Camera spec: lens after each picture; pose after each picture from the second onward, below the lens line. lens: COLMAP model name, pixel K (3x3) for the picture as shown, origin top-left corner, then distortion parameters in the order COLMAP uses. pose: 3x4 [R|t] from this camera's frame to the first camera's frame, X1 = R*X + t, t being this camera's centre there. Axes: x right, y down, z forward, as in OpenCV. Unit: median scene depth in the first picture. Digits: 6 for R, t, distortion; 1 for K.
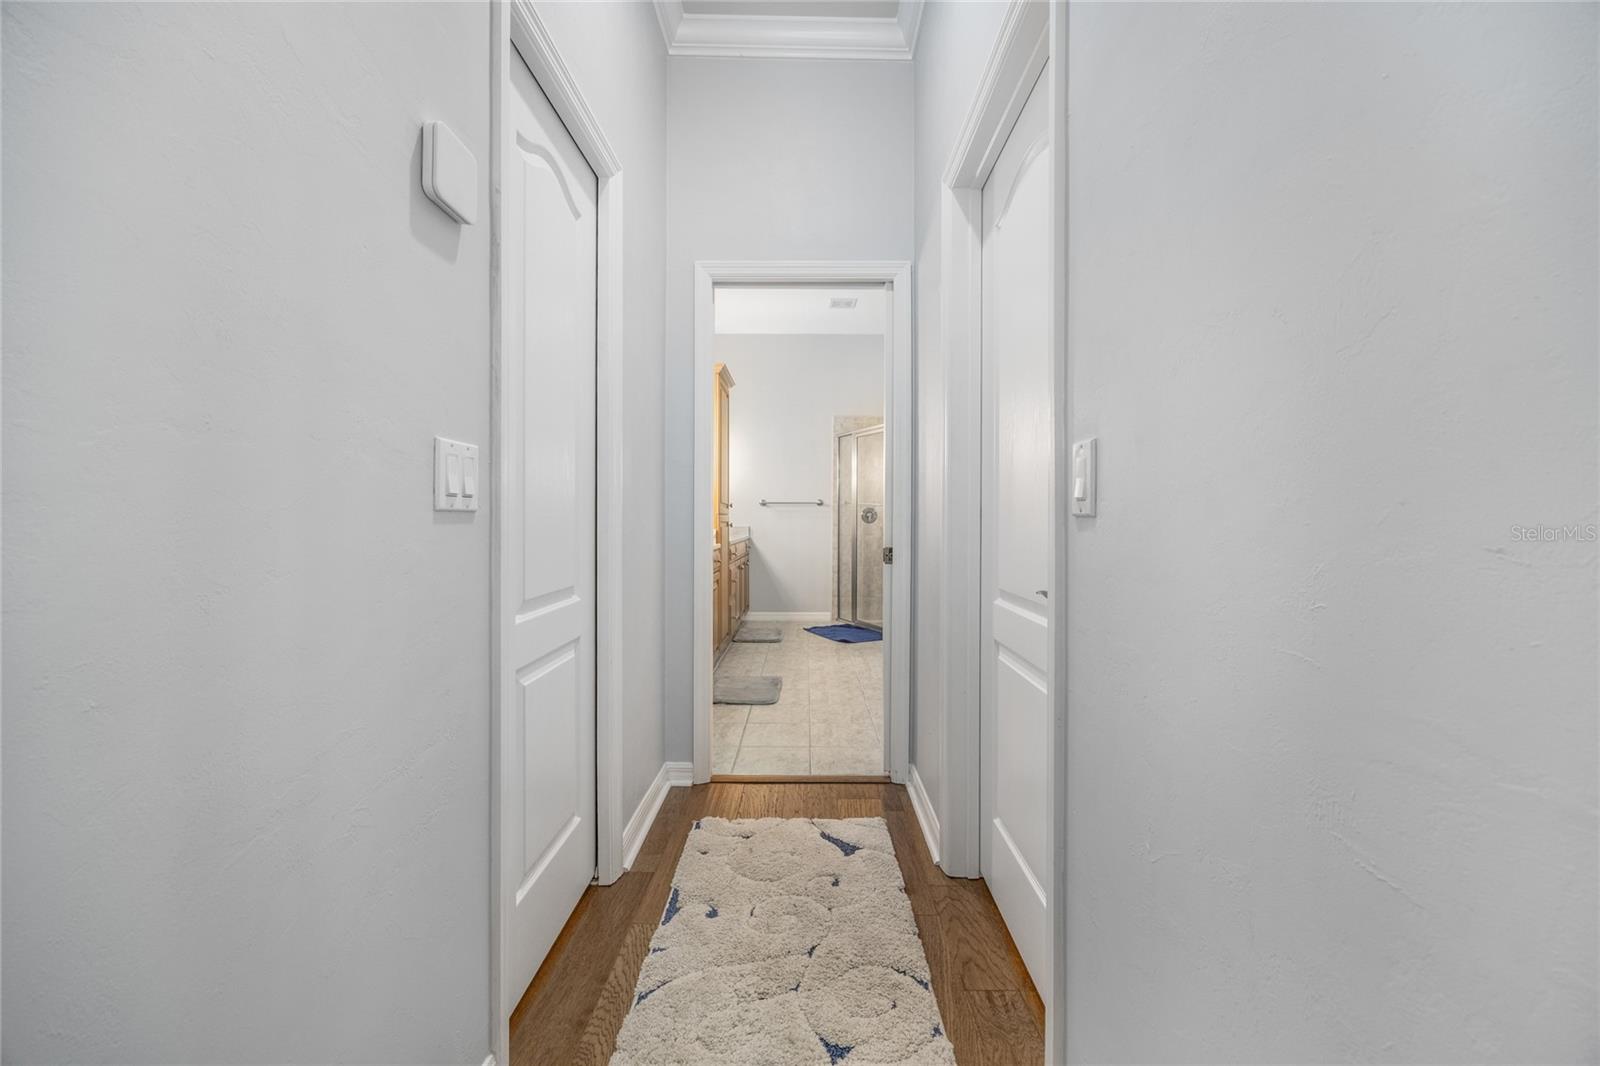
lens RADIAL K [[617.5, 0, 807.6], [0, 617.5, 519.5], [0, 0, 1]] dist [-0.000609, 0.000194]
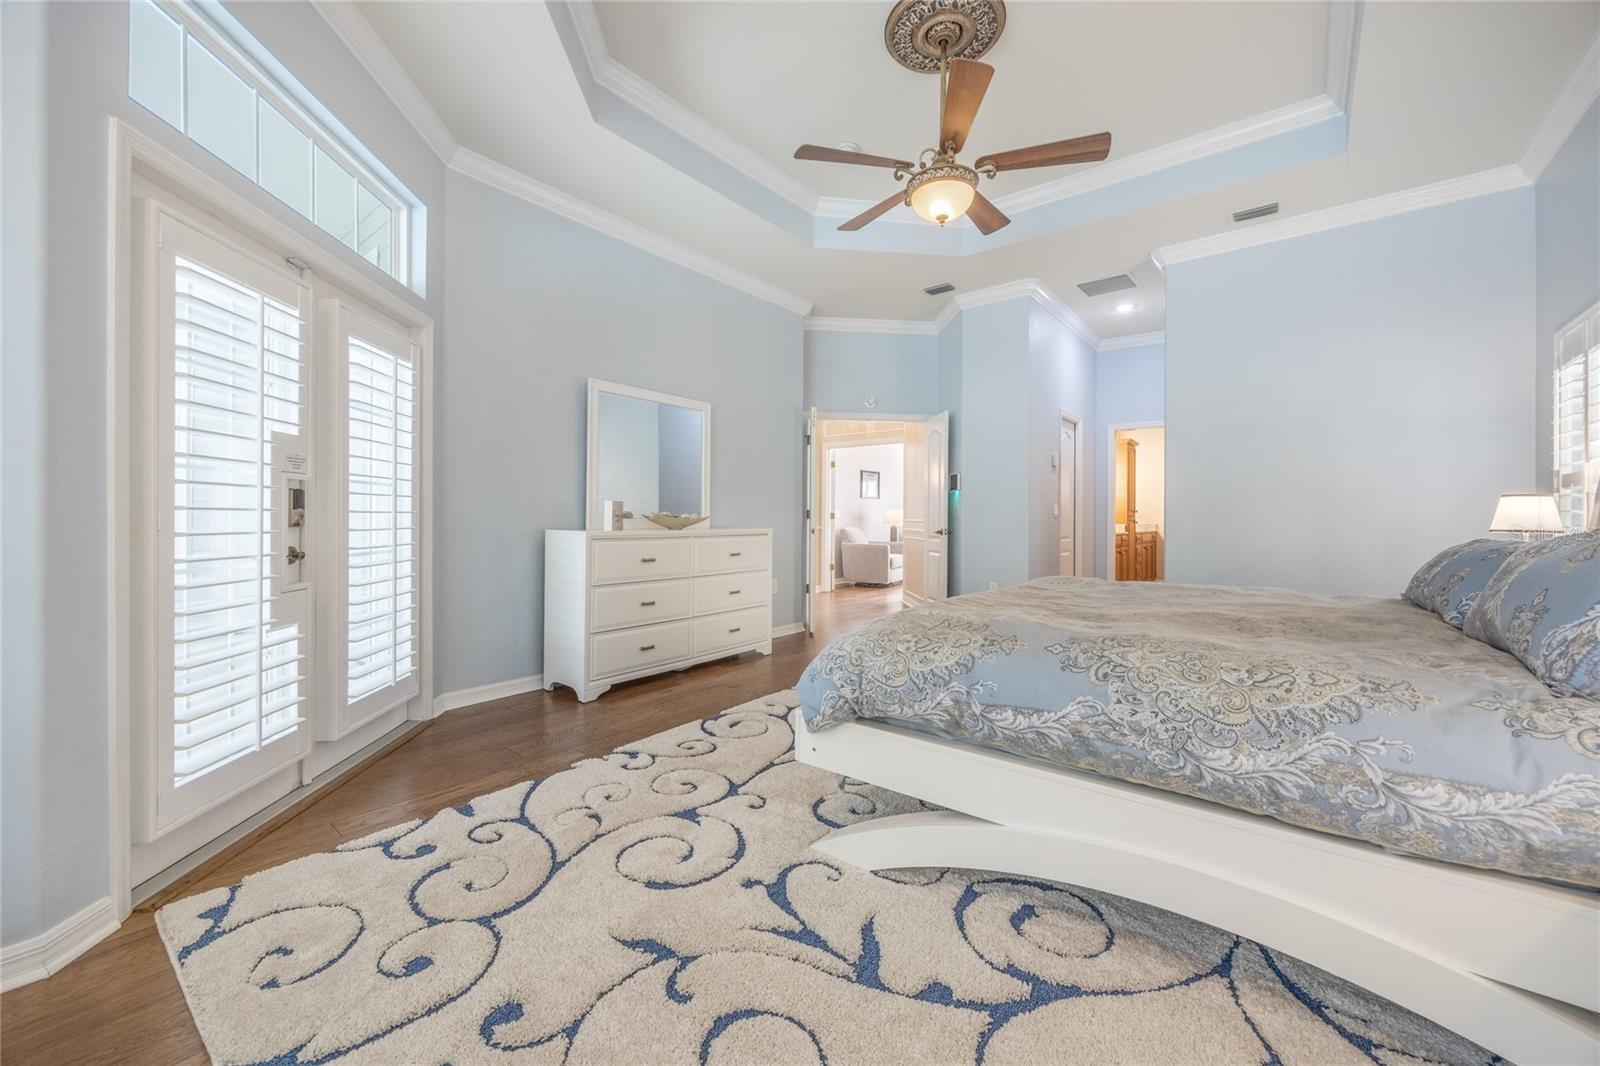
lens RADIAL K [[617.5, 0, 807.6], [0, 617.5, 519.5], [0, 0, 1]] dist [-0.000609, 0.000194]
pose [[0.782736, -0.003972, -0.622342, 0.250068], [0.001472, 0.999989, -0.004531, 0.006862], [0.622353, 0.002631, 0.782733, -1.026775]]
